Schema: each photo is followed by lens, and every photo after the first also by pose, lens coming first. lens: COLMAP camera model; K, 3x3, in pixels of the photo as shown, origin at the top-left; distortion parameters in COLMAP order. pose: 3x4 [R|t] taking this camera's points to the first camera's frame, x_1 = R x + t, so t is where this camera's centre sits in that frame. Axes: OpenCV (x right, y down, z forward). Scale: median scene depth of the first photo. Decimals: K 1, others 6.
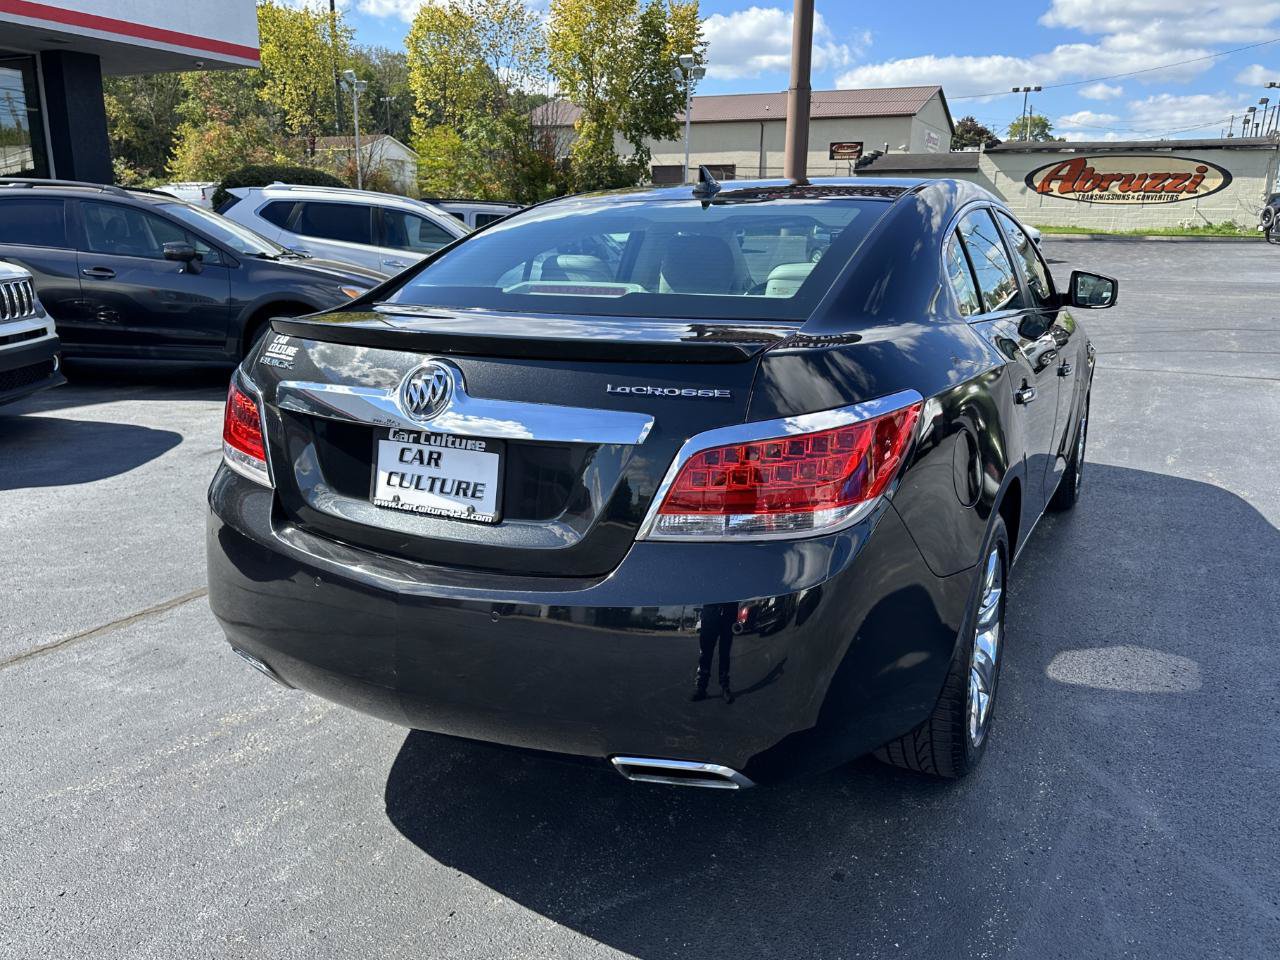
lens RADIAL K [[1011.7, 0, 636.1], [0, 1011.7, 490.0], [0, 0, 1]] dist [0.046916, -0.063357]
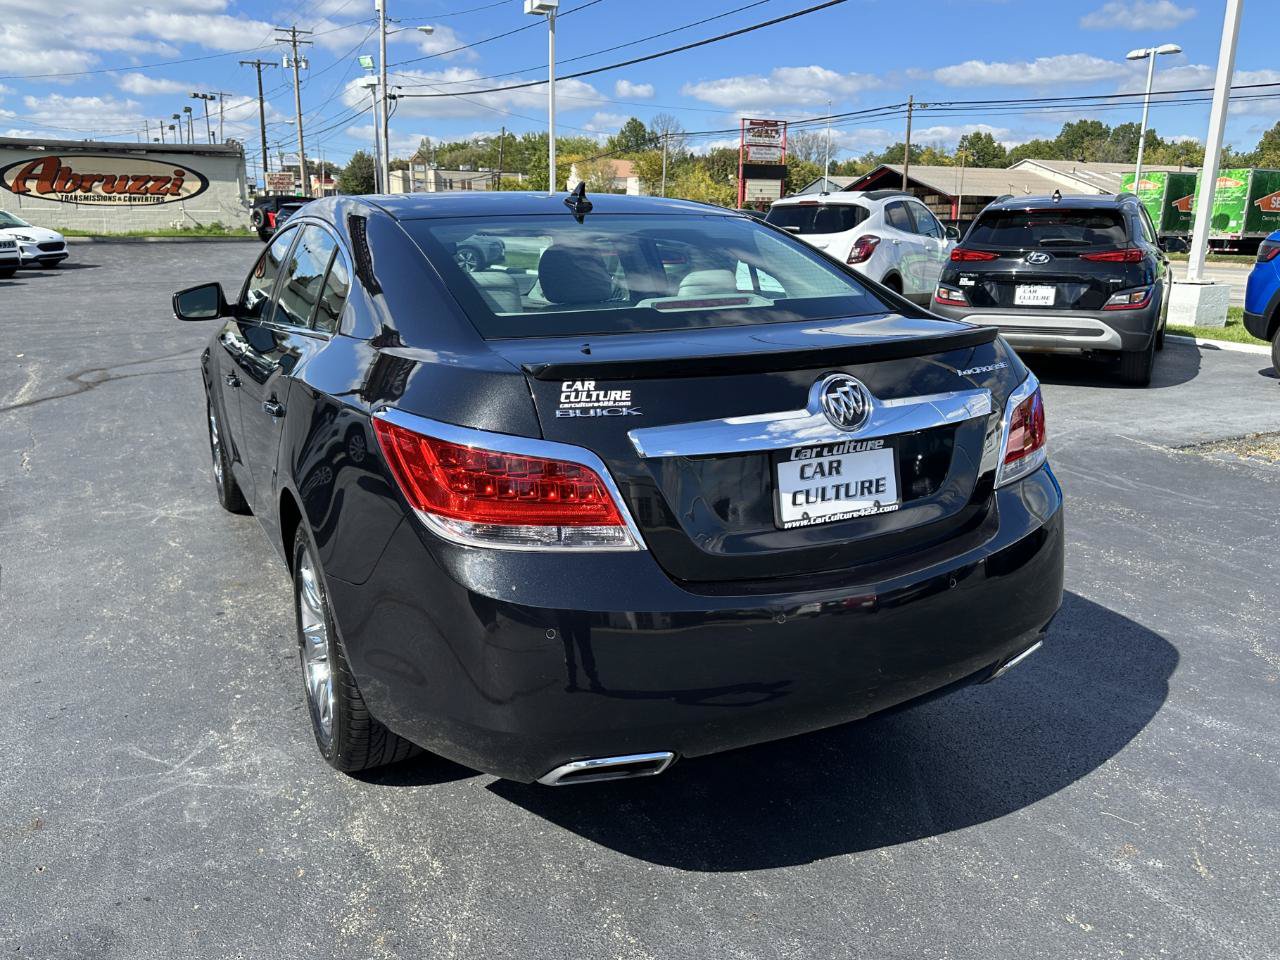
lens RADIAL K [[1011.7, 0, 638.1], [0, 1011.7, 486.5], [0, 0, 1]] dist [0.046916, -0.063357]
pose [[0.590601, -0.207566, 0.779812, -0.602708], [0.210551, 0.972517, 0.099395, -0.083865], [-0.779011, 0.105487, 0.618073, 0.272416]]
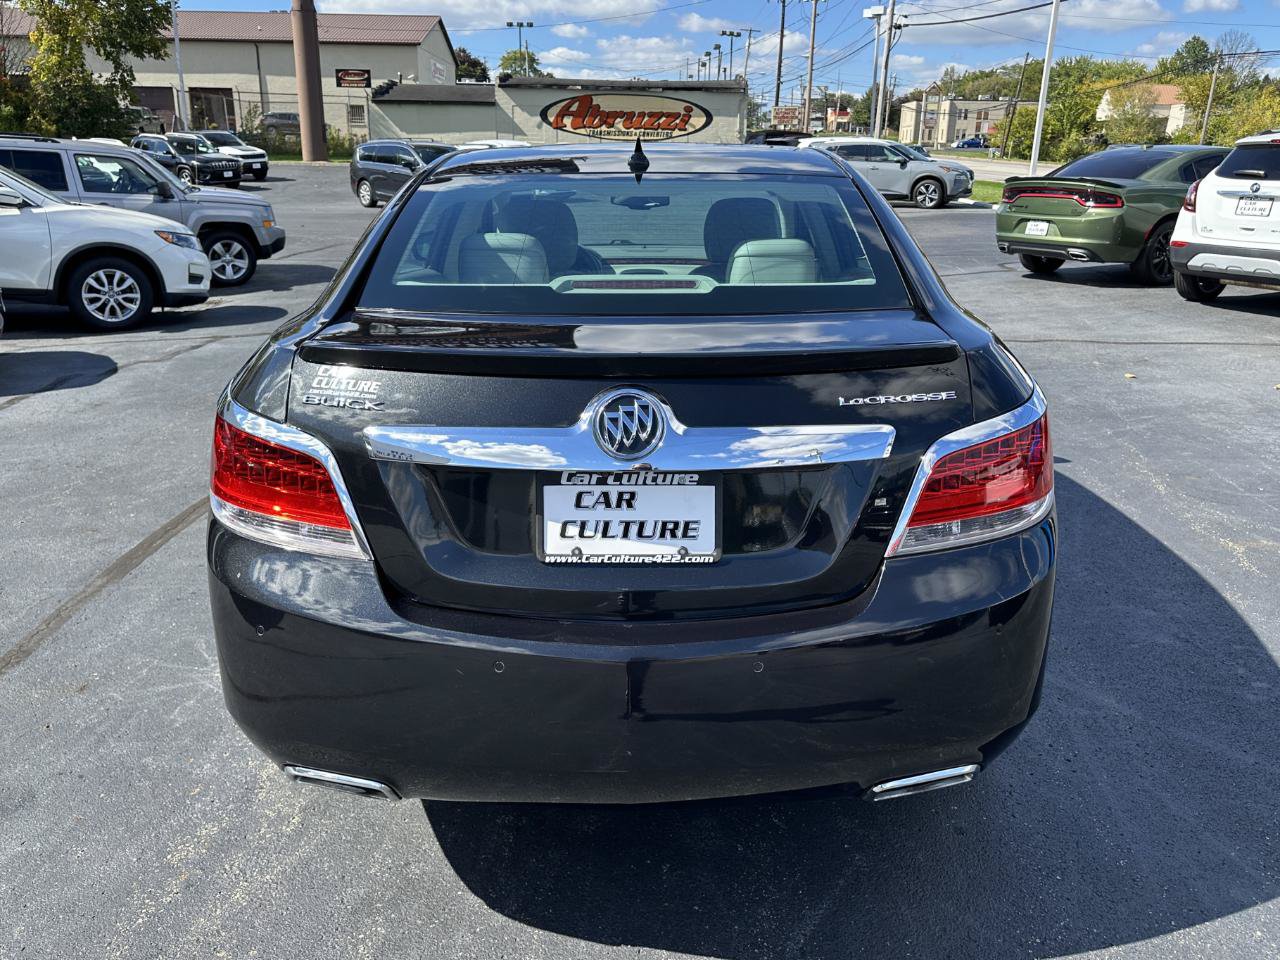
lens RADIAL K [[1011.7, 0, 646.1], [0, 1011.7, 462.4], [0, 0, 1]] dist [0.046916, -0.063357]
pose [[0.891441, -0.129095, 0.434358, -0.293967], [0.112137, 0.991593, 0.064568, -0.061611], [-0.439042, -0.008851, 0.898423, 0.114577]]
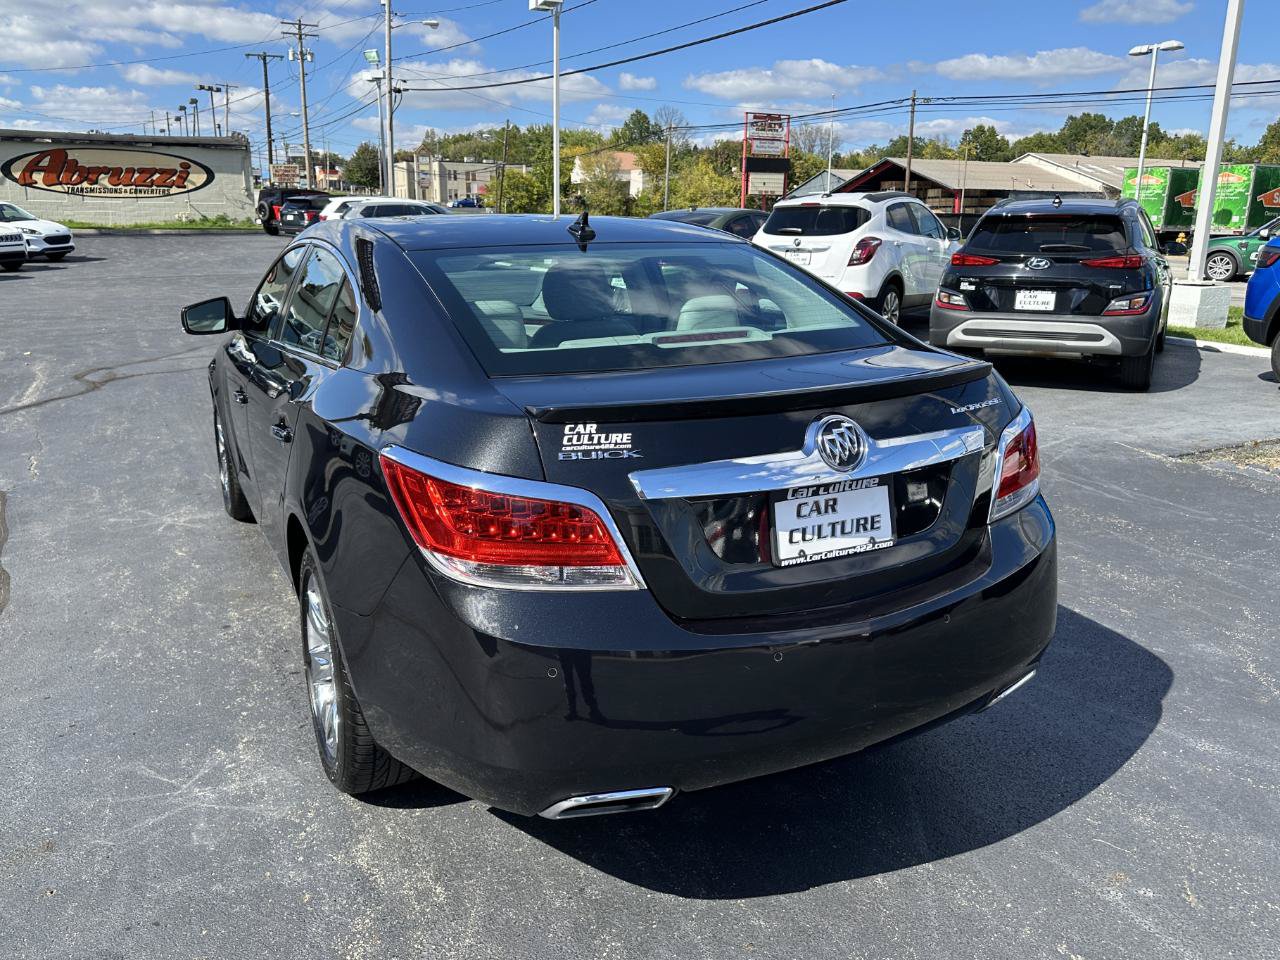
lens RADIAL K [[1011.7, 0, 637.8], [0, 1011.7, 469.1], [0, 0, 1]] dist [0.046916, -0.063357]
pose [[0.593482, -0.199102, 0.779832, -0.607016], [0.207218, 0.974054, 0.090988, -0.110079], [-0.777714, 0.107595, 0.619342, 0.260667]]
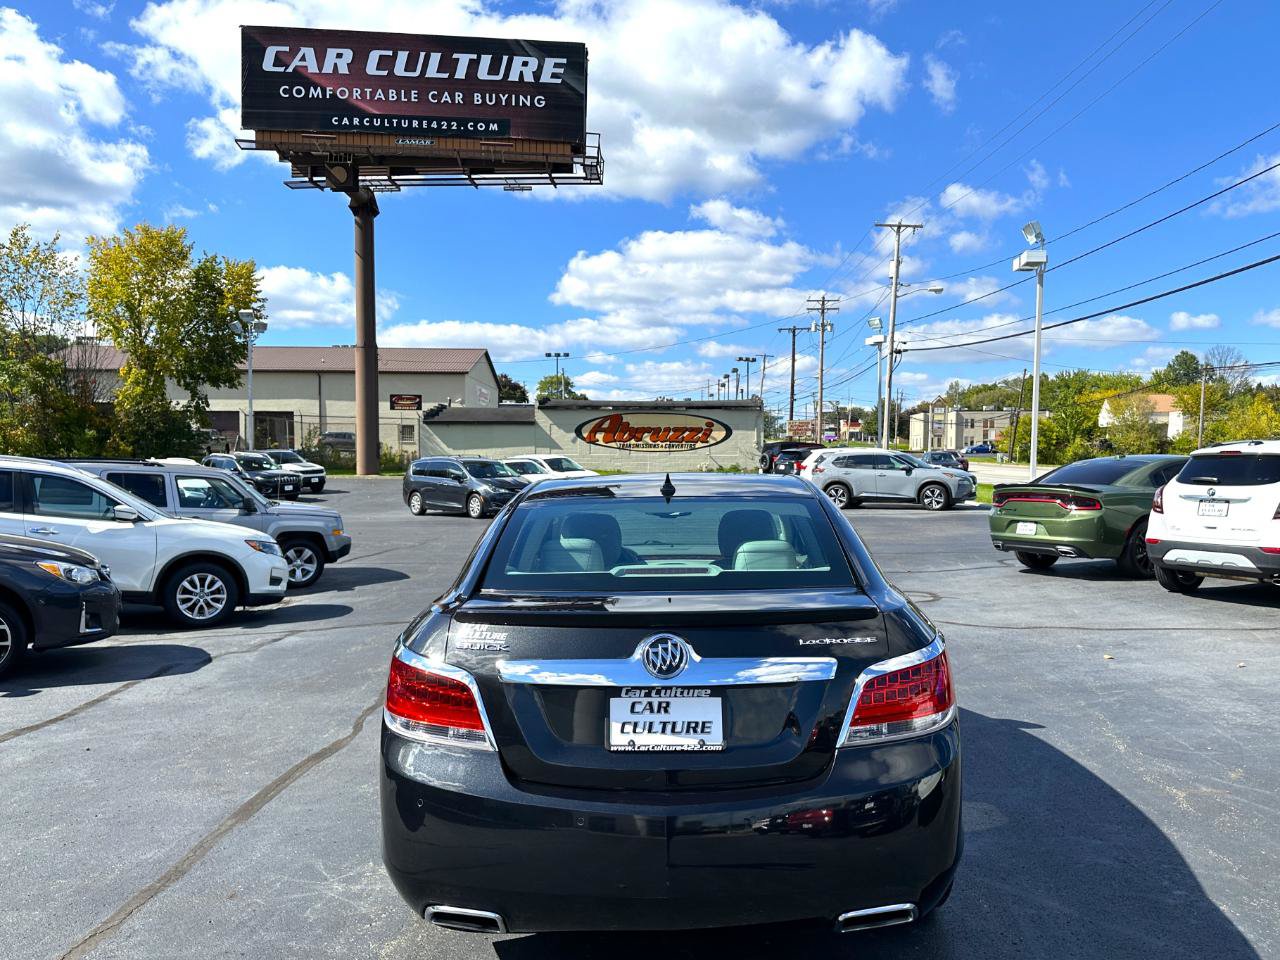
lens RADIAL K [[994.3, 0, 645.0], [0, 994.3, 495.8], [0, 0, 1]] dist [0.097531, -0.130116]
pose [[0.903204, -0.023582, 0.428563, -0.410906], [0.119031, 0.973087, -0.197316, -0.024019], [-0.412376, 0.229229, 0.881703, -0.110392]]
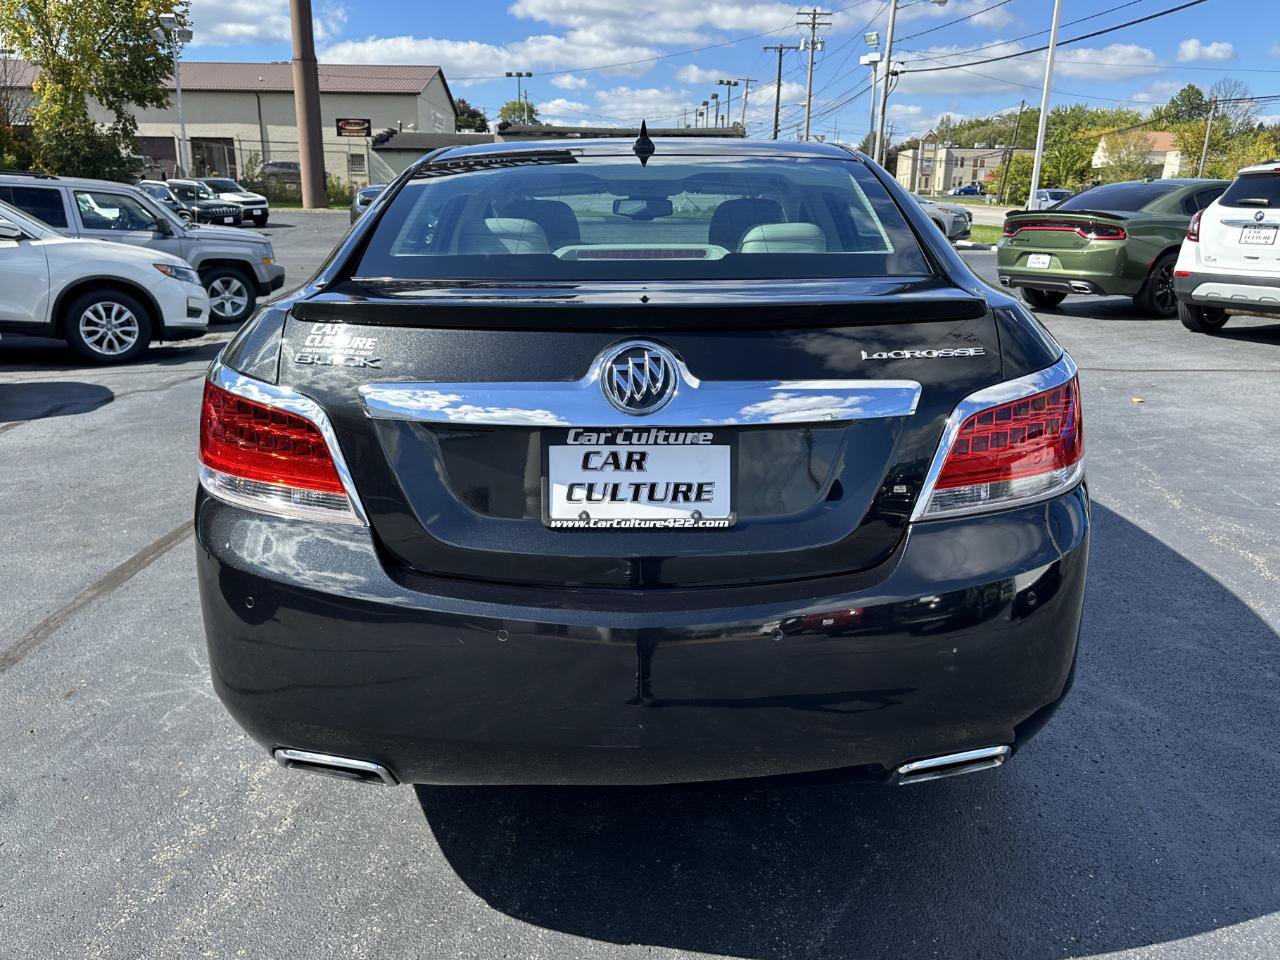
lens RADIAL K [[1011.7, 0, 642.7], [0, 1011.7, 488.4], [0, 0, 1]] dist [0.046916, -0.063357]
pose [[0.892166, -0.122606, 0.434750, -0.292557], [0.115215, 0.992391, 0.043431, -0.022982], [-0.436767, 0.011342, 0.899503, 0.139230]]
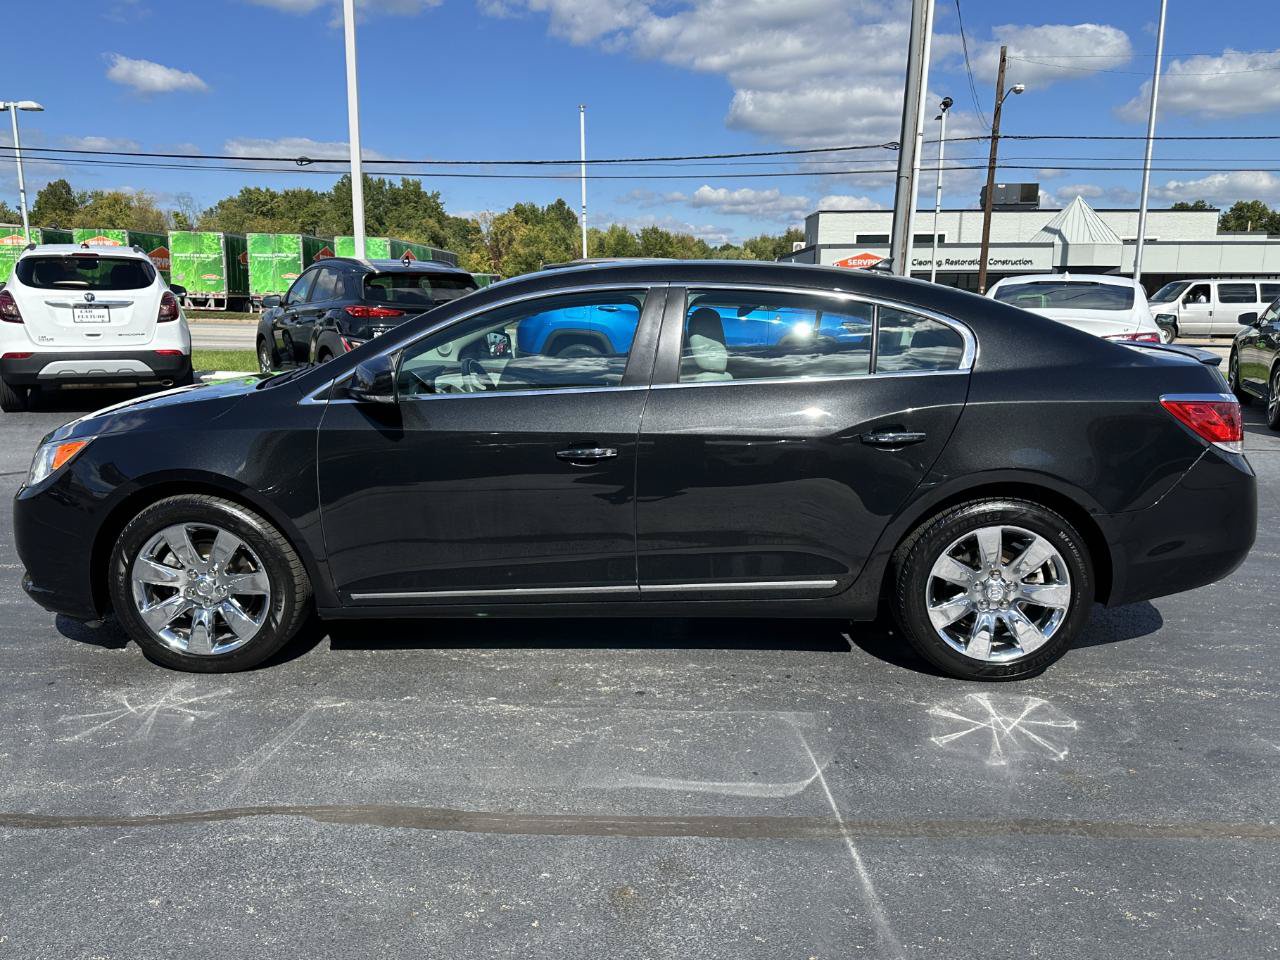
lens RADIAL K [[1011.7, 0, 645.6], [0, 1011.7, 473.6], [0, 0, 1]] dist [0.046916, -0.063357]
pose [[-0.427751, -0.176020, 0.886592, -0.899050], [0.224113, 0.929576, 0.292680, -0.422444], [-0.875673, 0.323891, -0.358179, 1.523535]]
